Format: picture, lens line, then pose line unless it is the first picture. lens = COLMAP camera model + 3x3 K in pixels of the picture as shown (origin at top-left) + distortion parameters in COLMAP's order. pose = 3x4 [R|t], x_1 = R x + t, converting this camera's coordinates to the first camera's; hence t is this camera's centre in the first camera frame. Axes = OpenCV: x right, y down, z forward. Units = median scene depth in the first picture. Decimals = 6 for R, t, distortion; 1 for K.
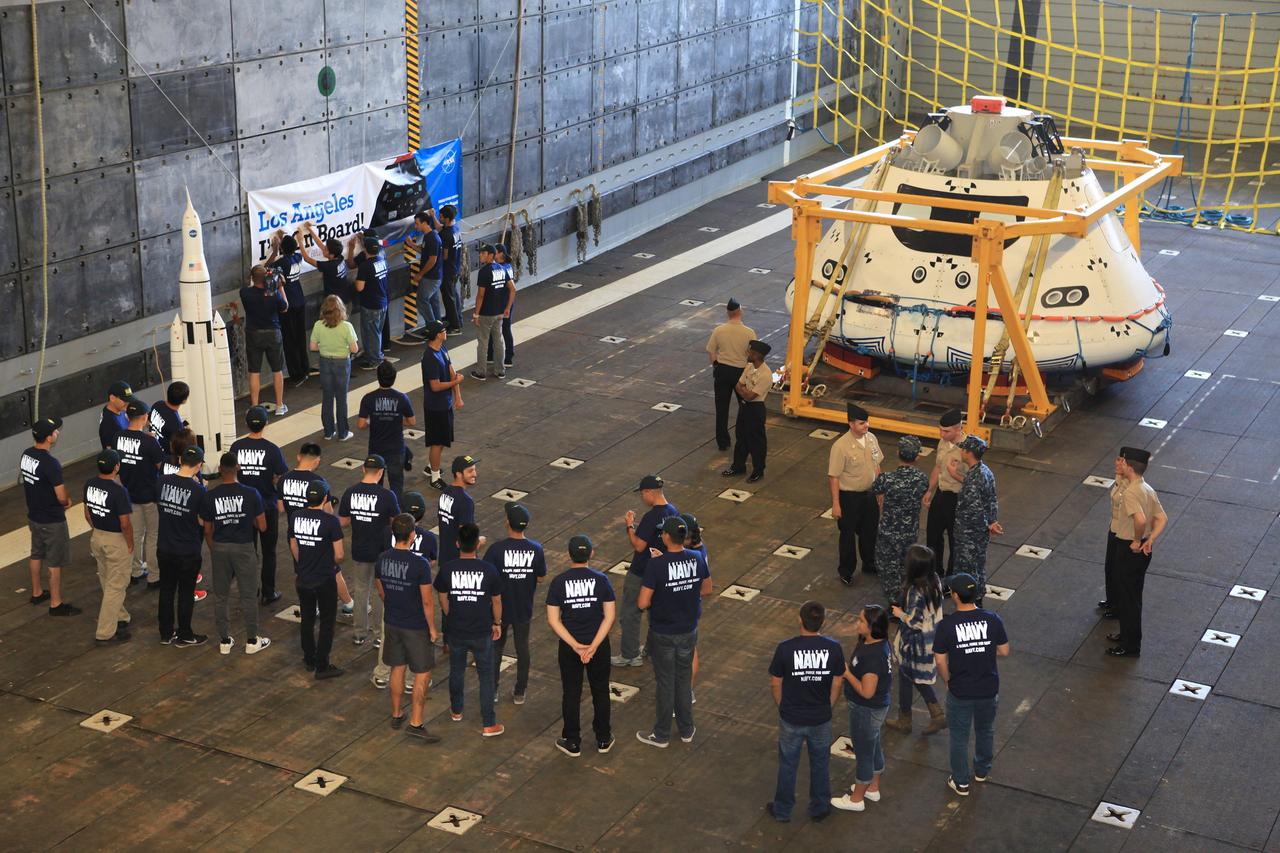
lens RADIAL K [[1934.2, 0, 640.0], [0, 1934.2, 426.5], [0, 0, 1]] dist [0.181187, 0.015127]
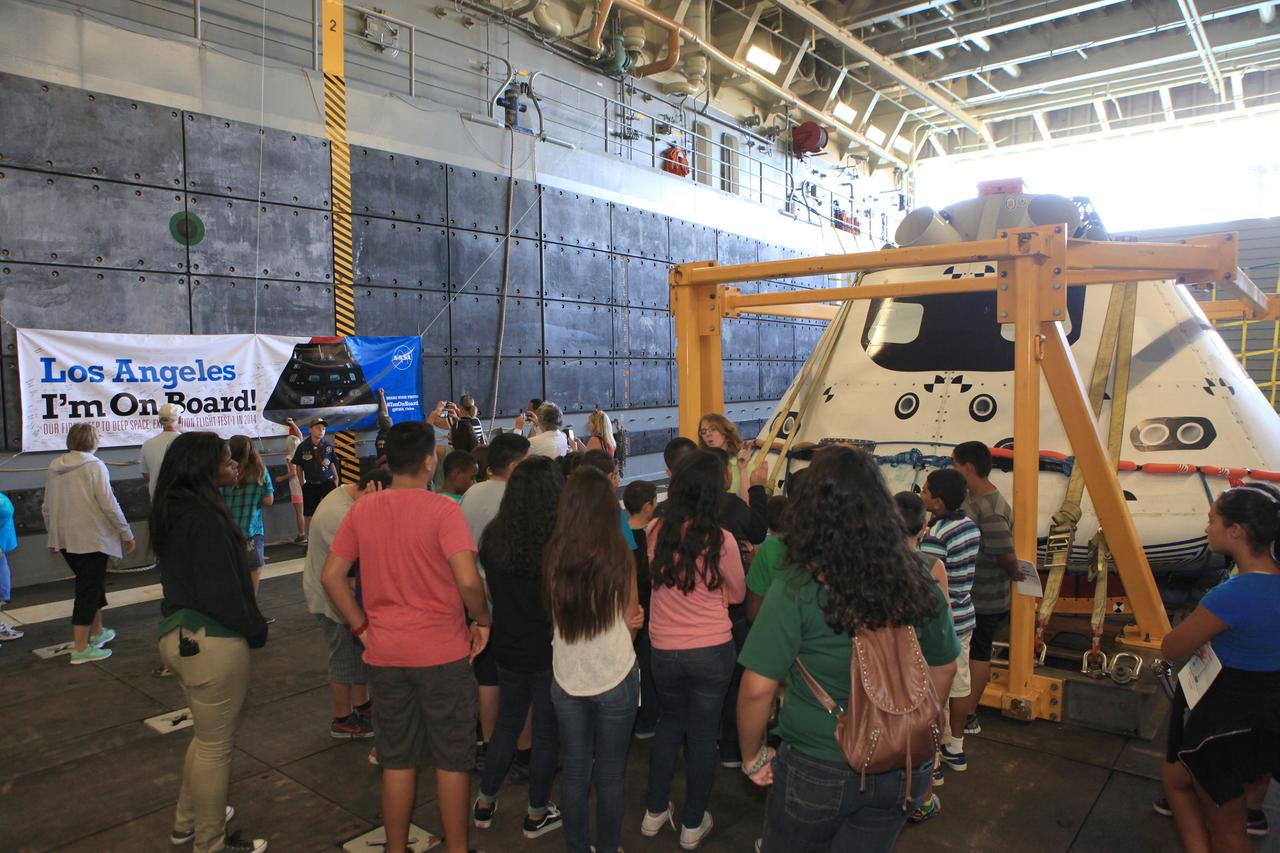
lens RADIAL K [[863.5, 0, 640.0], [0, 863.5, 426.5], [0, 0, 1]] dist [-0.080465, 0.070033]
pose [[0.975863, -0.023427, -0.217123, 0.118995], [-0.032264, 0.967853, -0.249439, -0.003599], [0.215987, 0.250423, 0.943736, 0.725060]]
